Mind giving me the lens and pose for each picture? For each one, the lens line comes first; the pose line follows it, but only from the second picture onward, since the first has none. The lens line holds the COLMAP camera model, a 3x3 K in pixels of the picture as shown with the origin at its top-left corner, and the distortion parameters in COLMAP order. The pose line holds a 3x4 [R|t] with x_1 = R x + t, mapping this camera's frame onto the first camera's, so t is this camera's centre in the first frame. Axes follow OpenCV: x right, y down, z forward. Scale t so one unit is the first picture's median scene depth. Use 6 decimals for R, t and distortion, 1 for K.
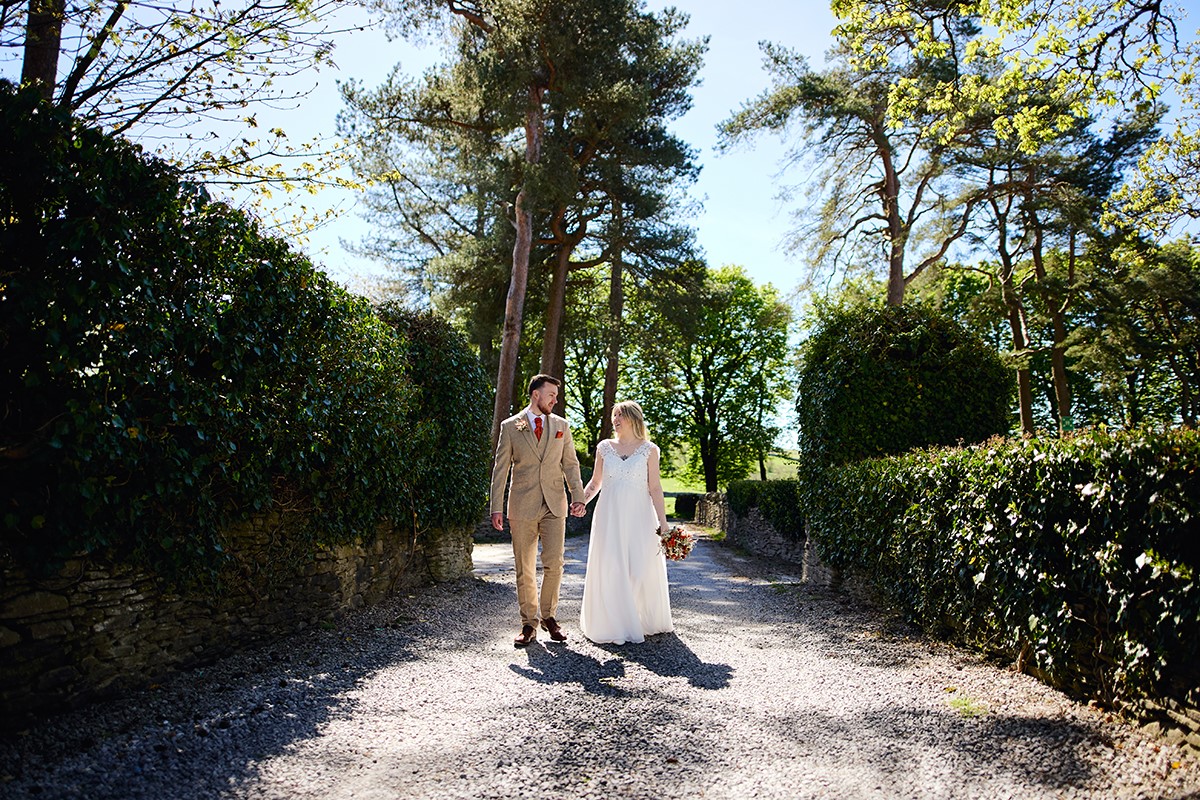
lens RADIAL K [[816.8, 0, 602.7], [0, 816.8, 413.9], [0, 0, 1]] dist [-0.034950, -0.000302]
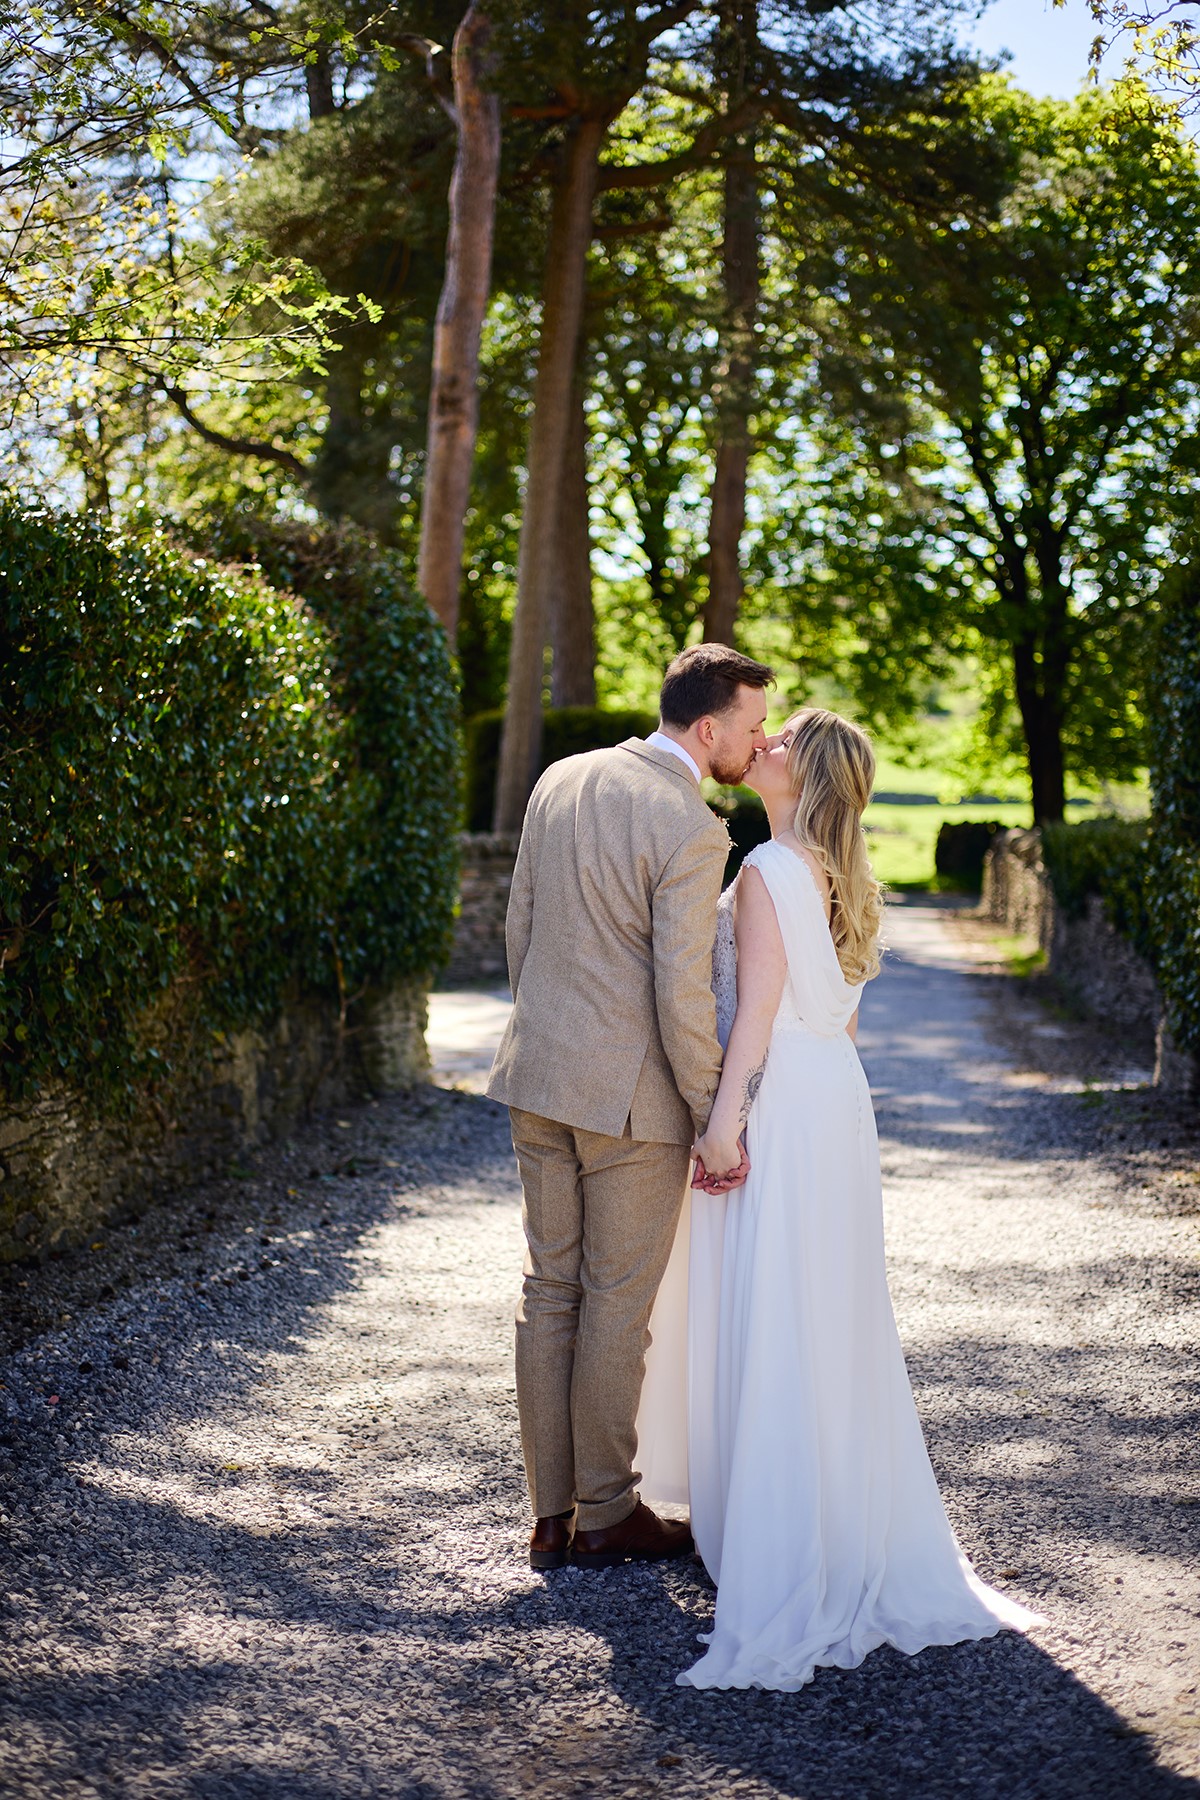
lens RADIAL K [[3052.2, 0, 600.0], [0, 3052.2, 900.0], [0, 0, 1]] dist [0.051392, -0.083713]
pose [[0.999185, -0.017869, -0.036204, -0.000315], [0.022803, 0.989773, 0.140817, -0.043060], [0.033318, -0.141527, 0.989373, -0.207260]]
